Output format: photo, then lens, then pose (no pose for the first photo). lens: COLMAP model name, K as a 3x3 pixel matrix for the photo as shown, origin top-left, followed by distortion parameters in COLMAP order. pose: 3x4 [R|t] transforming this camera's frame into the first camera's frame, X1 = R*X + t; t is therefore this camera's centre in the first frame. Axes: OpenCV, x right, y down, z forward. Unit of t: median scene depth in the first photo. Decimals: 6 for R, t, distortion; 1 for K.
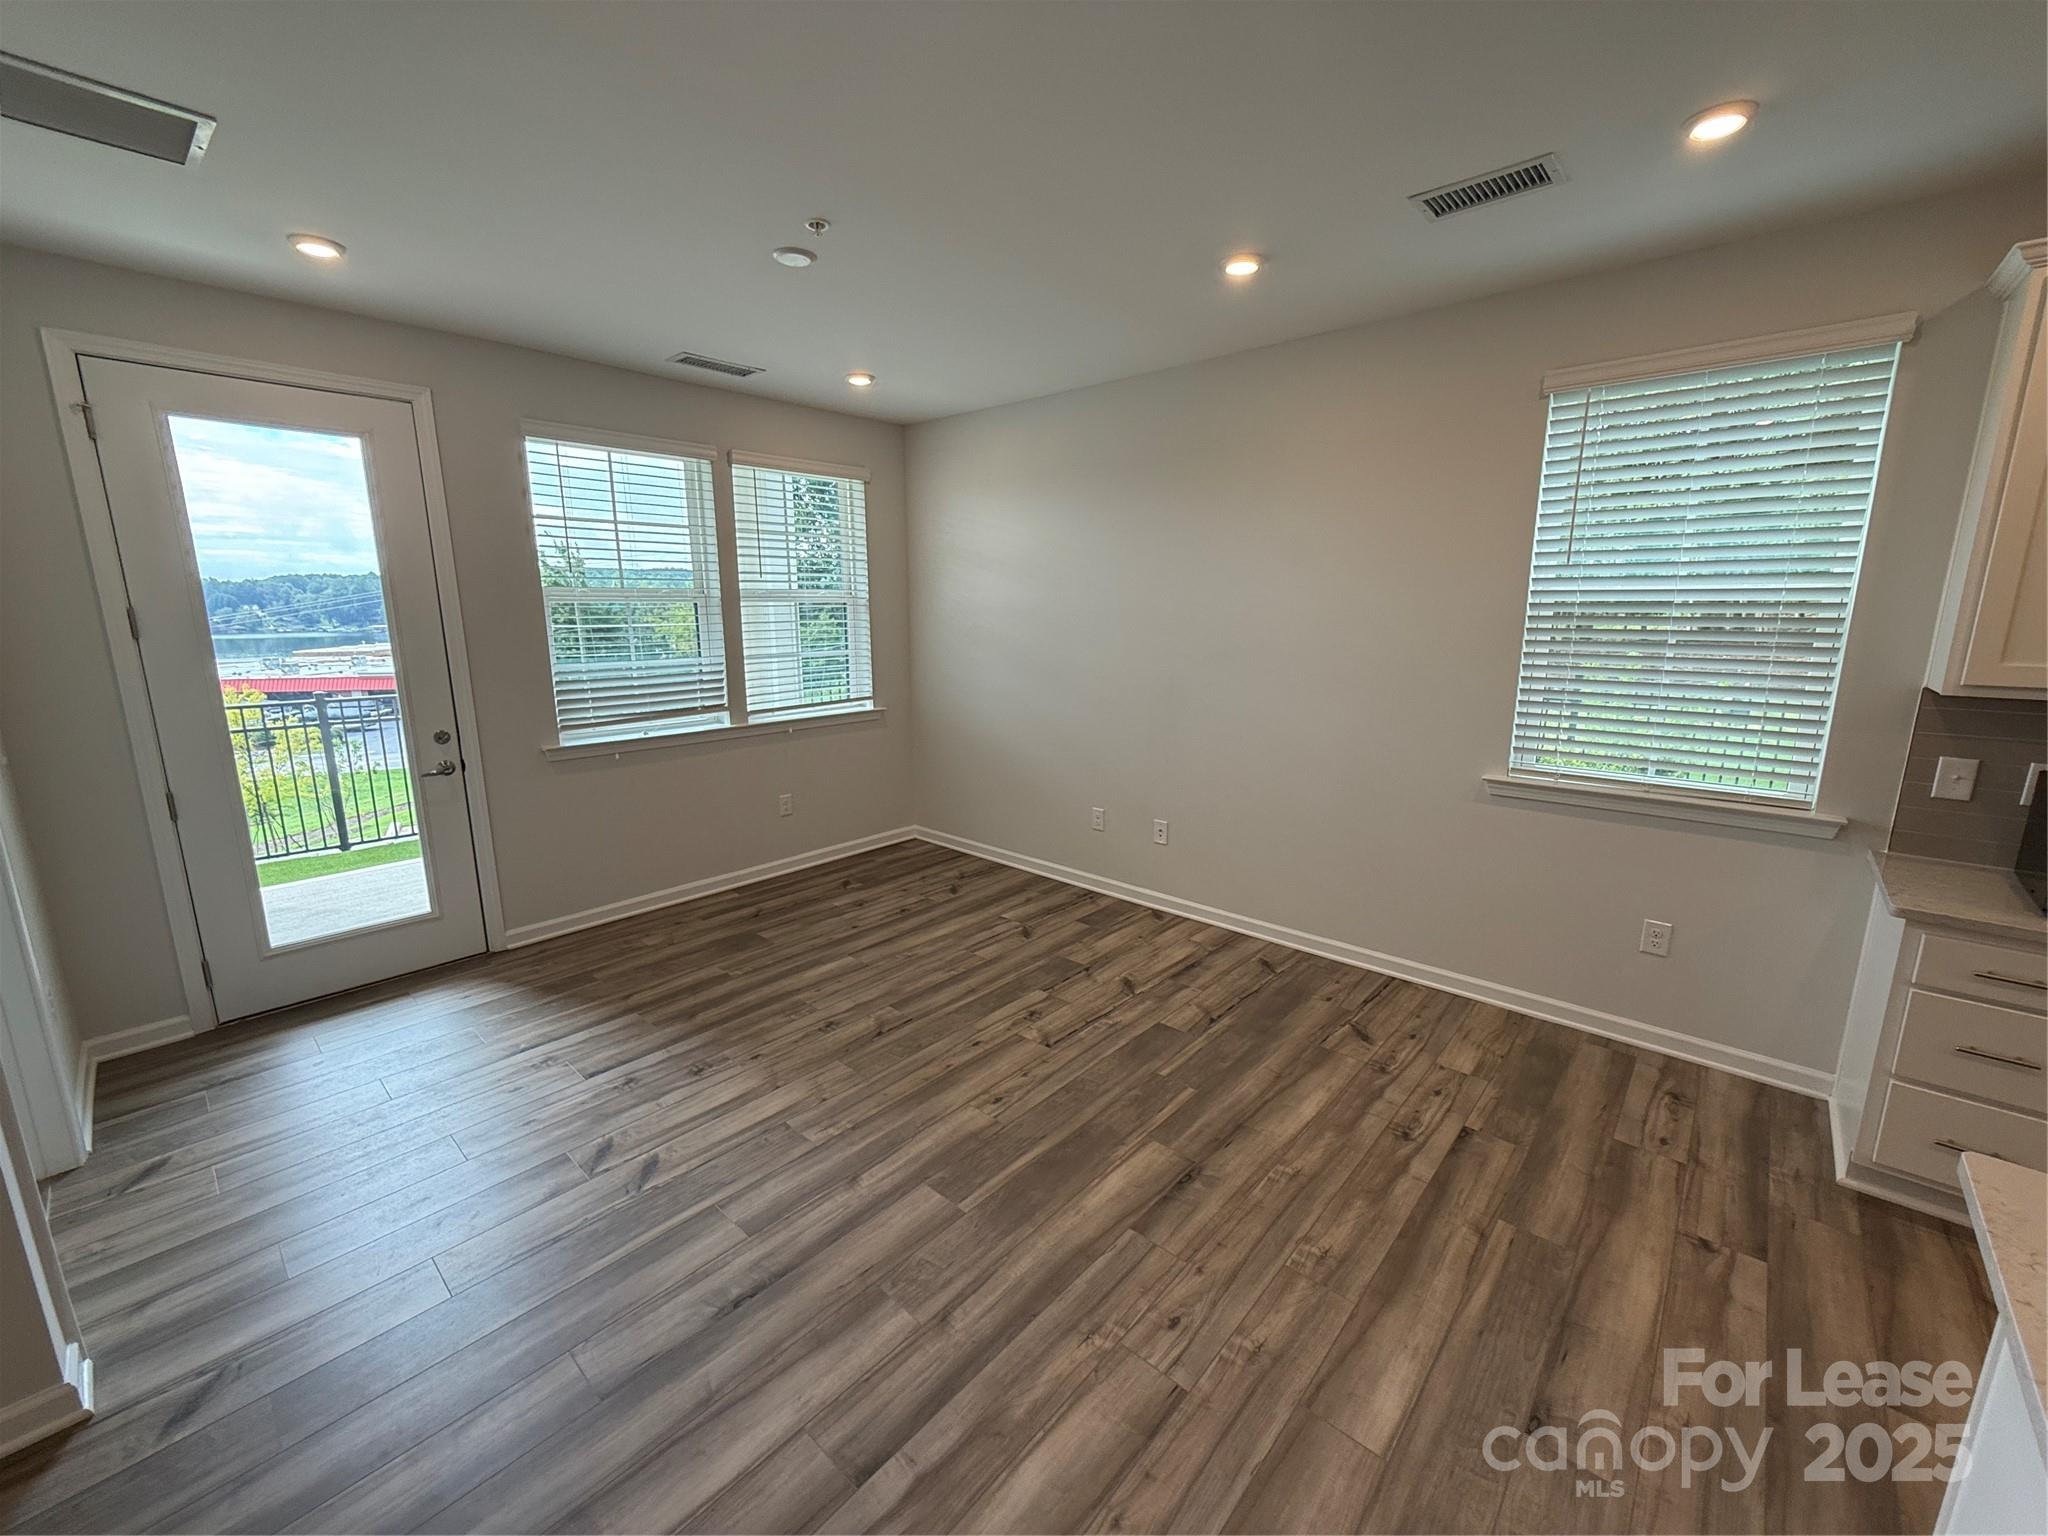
lens RADIAL K [[815.4, 0, 1029.4], [0, 815.4, 765.2], [0, 0, 1]] dist [0.001862, 0.000246]
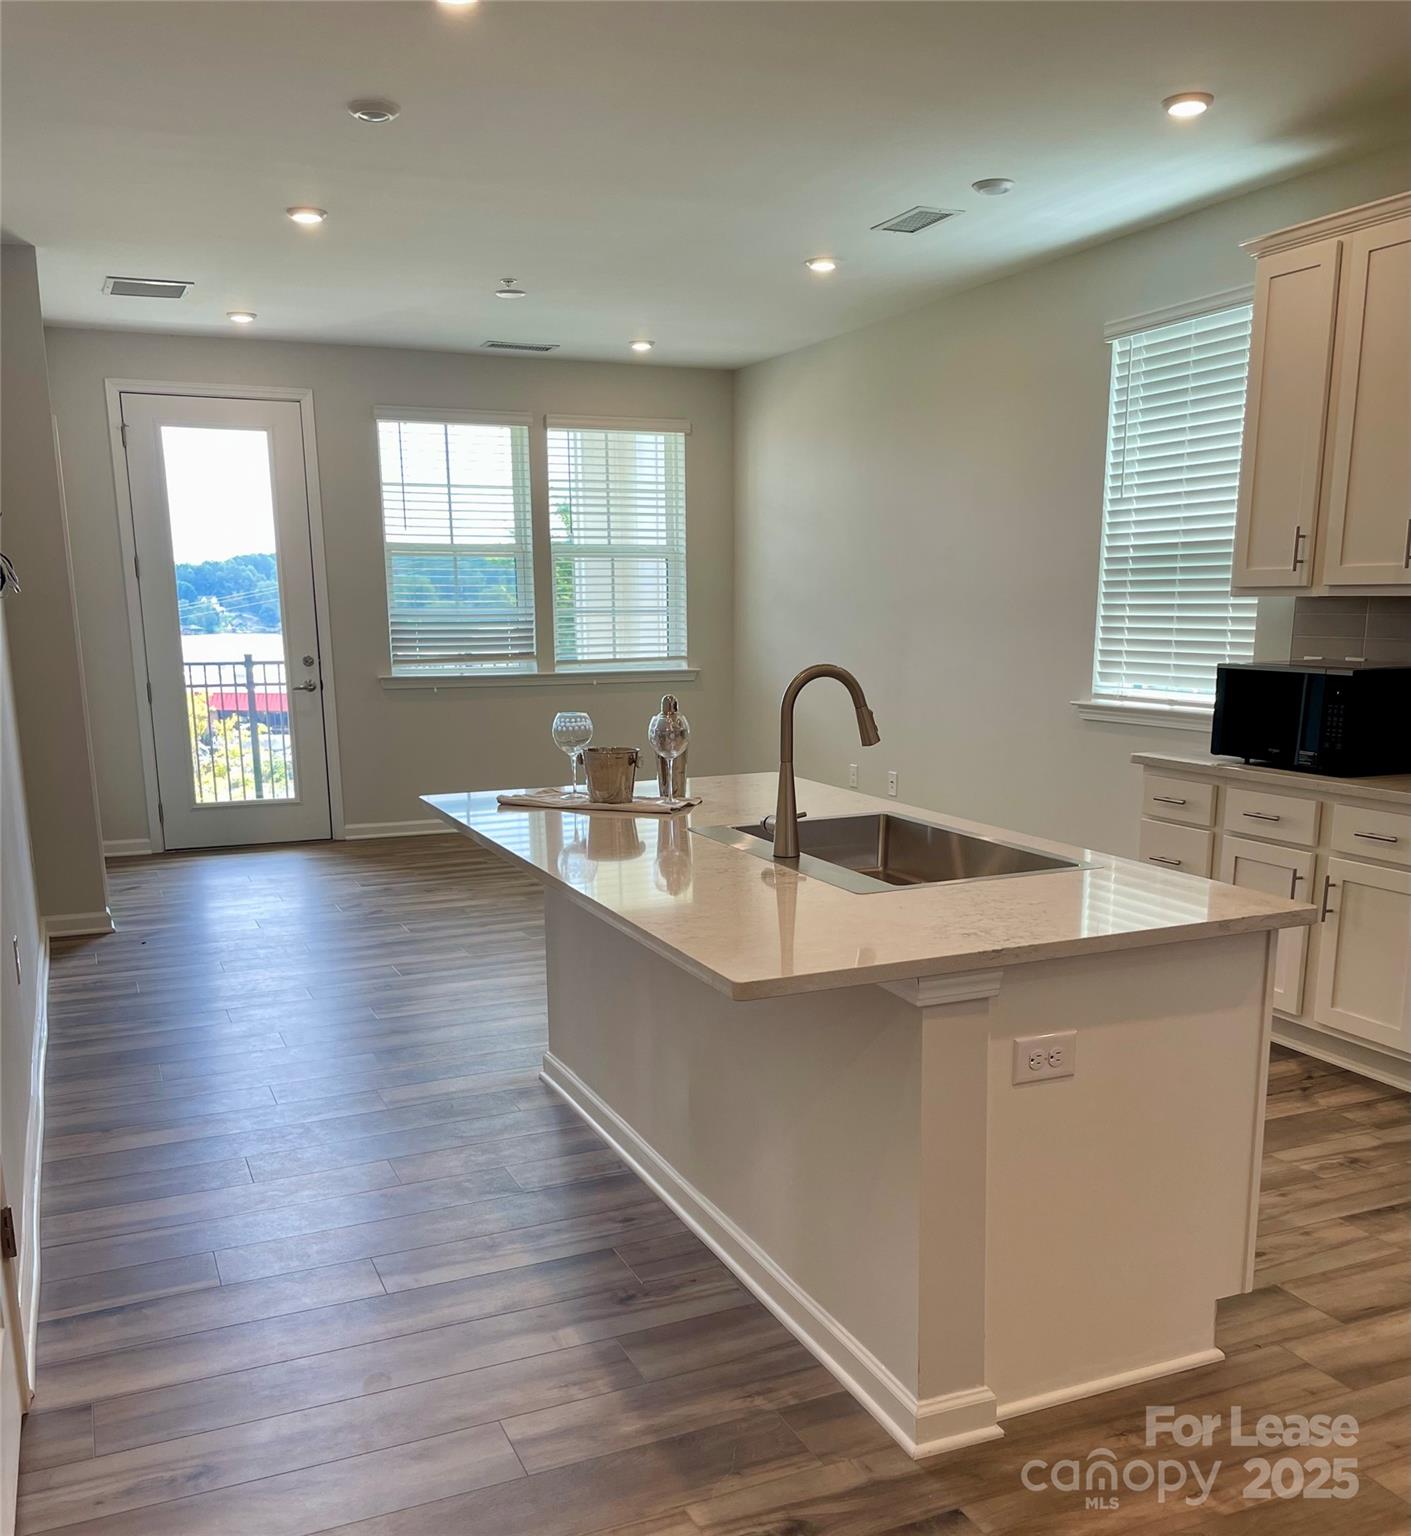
lens RADIAL K [[1422.0, 0, 708.0], [0, 1422.0, 908.1], [0, 0, 1]] dist [0.121136, -0.158543]
pose [[0.910573, 0.082847, -0.404961, 0.903811], [-0.073777, 0.996551, 0.037984, 0.247842], [0.406712, -0.004711, 0.913544, -0.919550]]
